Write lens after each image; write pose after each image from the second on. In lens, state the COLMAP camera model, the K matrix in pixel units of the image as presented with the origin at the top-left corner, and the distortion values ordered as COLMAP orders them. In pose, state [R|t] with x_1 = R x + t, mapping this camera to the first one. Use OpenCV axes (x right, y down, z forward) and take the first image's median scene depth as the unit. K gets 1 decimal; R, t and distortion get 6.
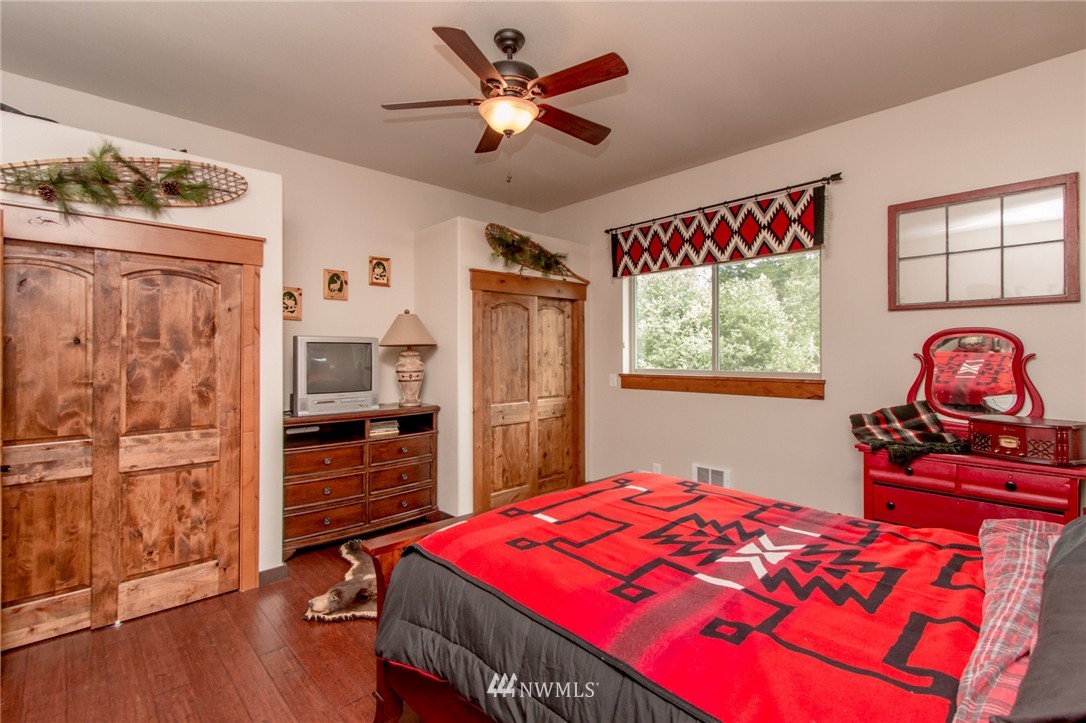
lens RADIAL K [[500.9, 0, 543.0], [0, 500.9, 361.5], [0, 0, 1]] dist [0.003775, 0.000188]
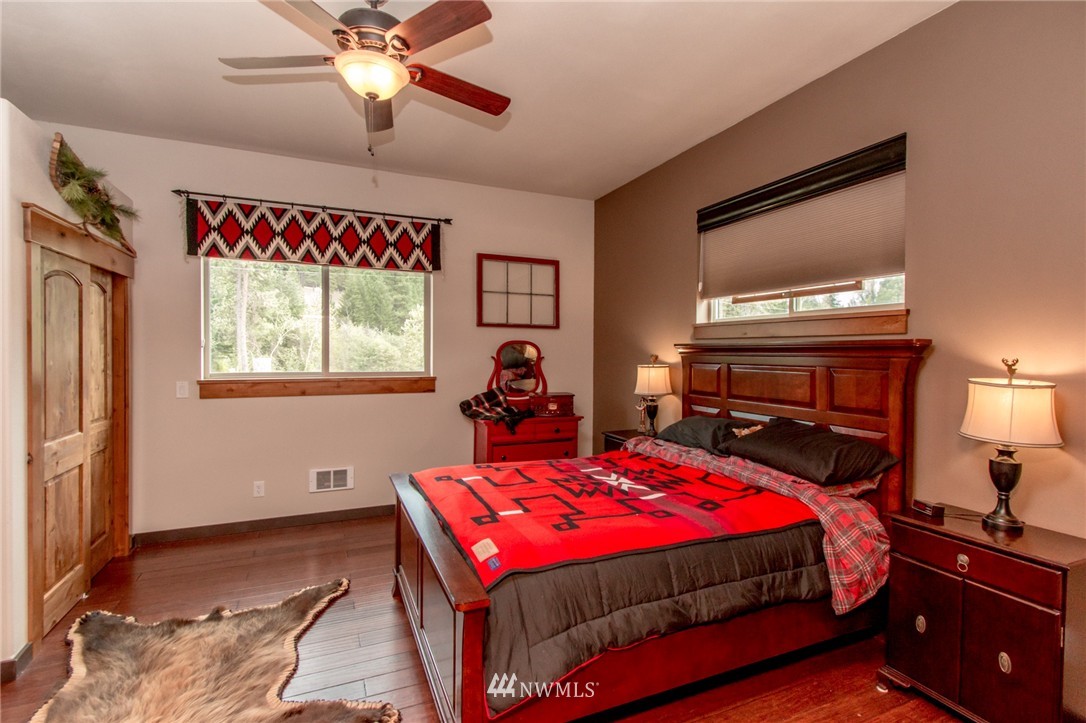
lens RADIAL K [[500.9, 0, 543.0], [0, 500.9, 361.5], [0, 0, 1]] dist [0.003775, 0.000188]
pose [[0.335194, -0.012159, 0.942071, -0.568379], [0.006106, 0.999924, 0.010733, -0.014370], [-0.942129, 0.002155, 0.335243, 0.329499]]
